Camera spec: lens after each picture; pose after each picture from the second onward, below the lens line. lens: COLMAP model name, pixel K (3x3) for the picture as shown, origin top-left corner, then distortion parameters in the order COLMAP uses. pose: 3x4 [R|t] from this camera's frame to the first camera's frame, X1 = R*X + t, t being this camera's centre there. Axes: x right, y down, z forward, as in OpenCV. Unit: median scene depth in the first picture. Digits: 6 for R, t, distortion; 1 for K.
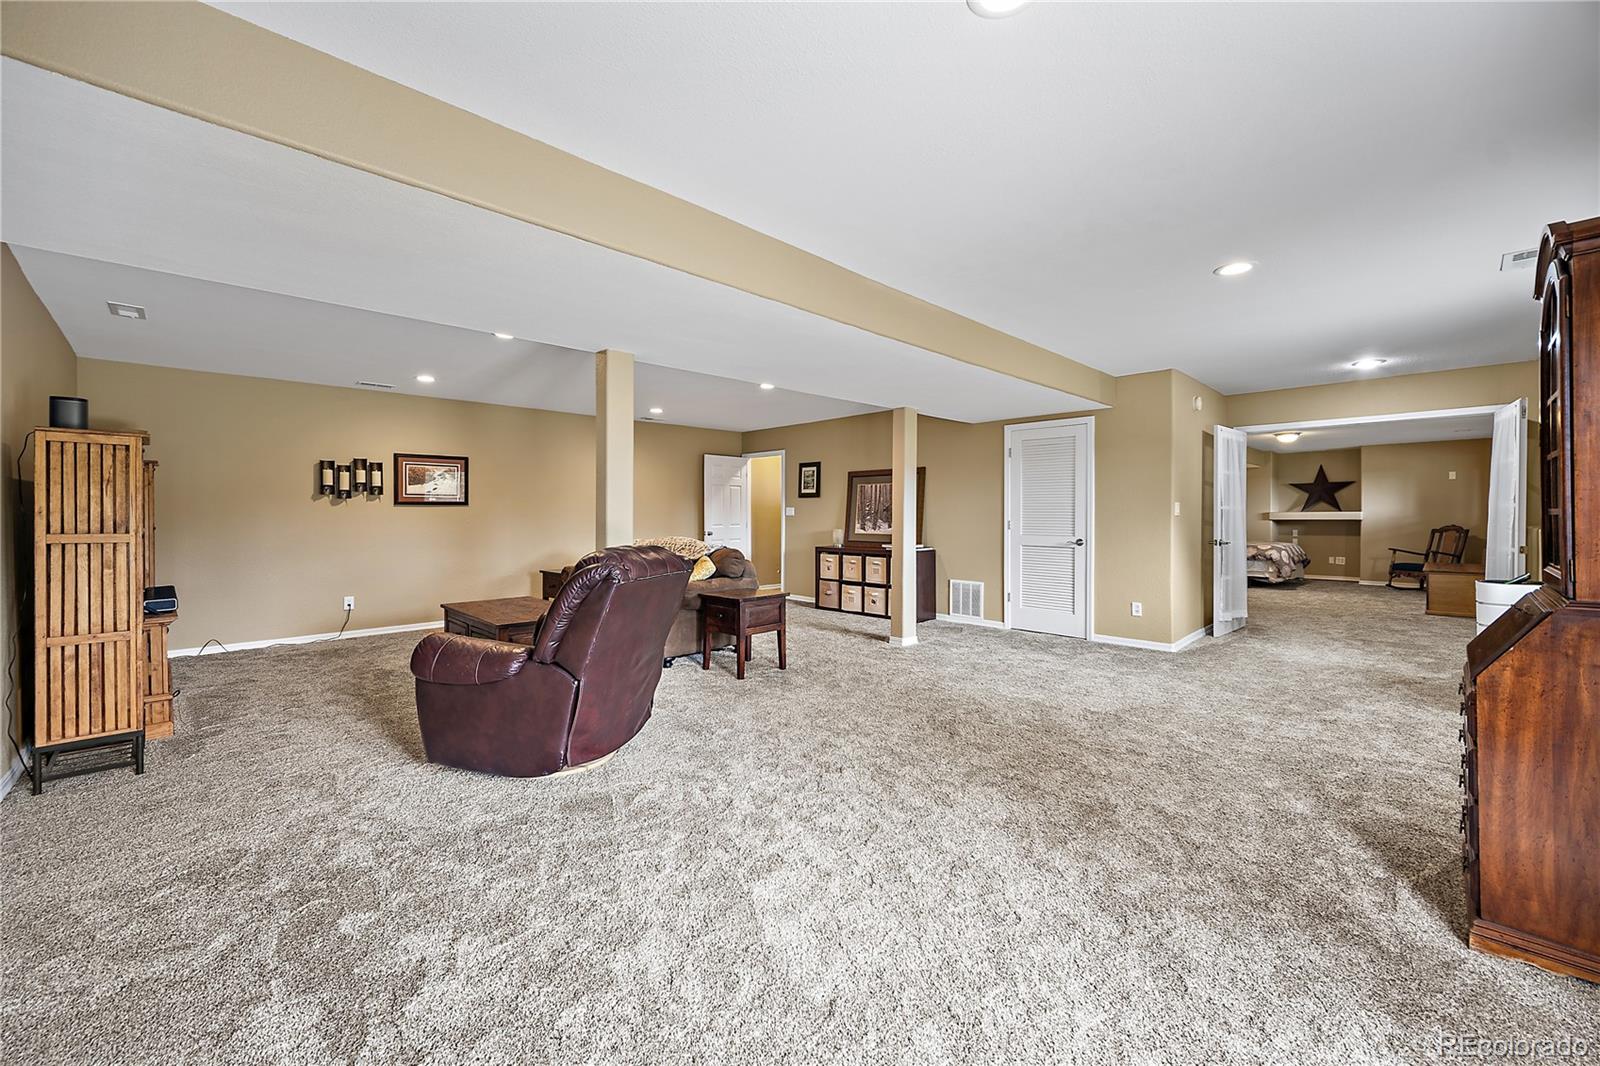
lens RADIAL K [[627.4, 0, 797.3], [0, 627.4, 520.5], [0, 0, 1]] dist [-0.014971, -0.000001]
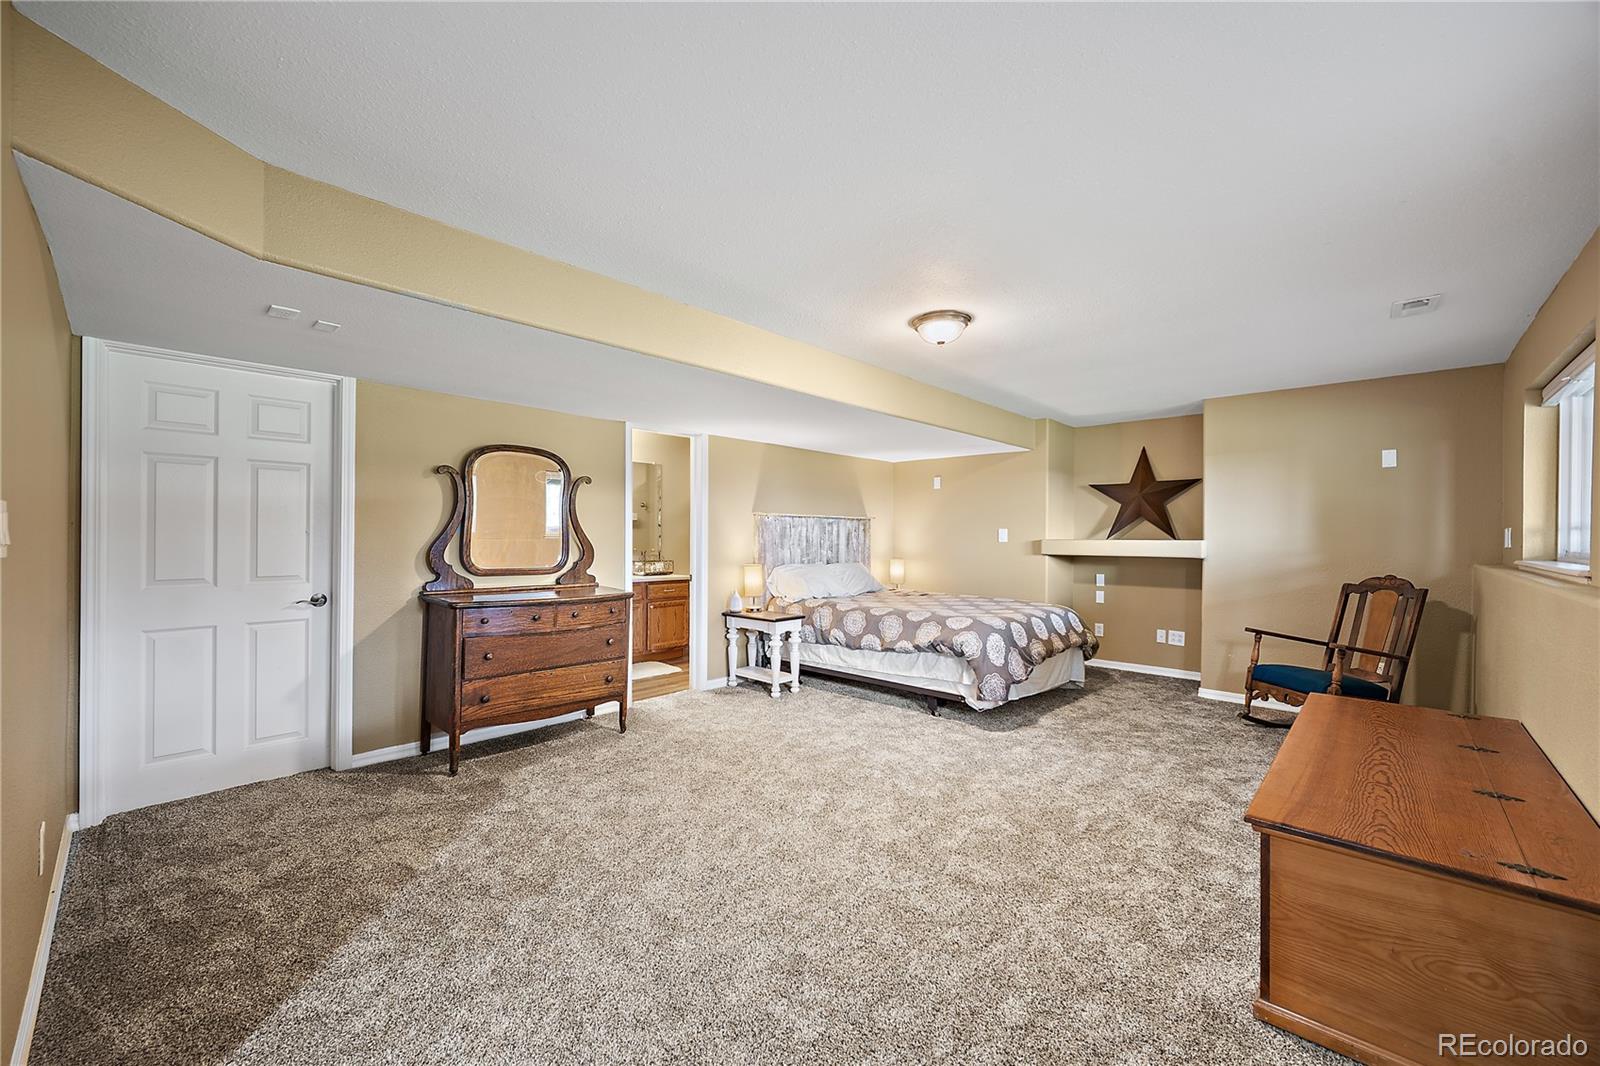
lens RADIAL K [[627.4, 0, 799.4], [0, 627.4, 533.2], [0, 0, 1]] dist [-0.014971, -0.000001]
pose [[0.998972, 0.011345, 0.043887, 0.572719], [-0.010813, 0.999866, -0.012325, -0.010801], [-0.044021, 0.011837, 0.998960, 0.531832]]
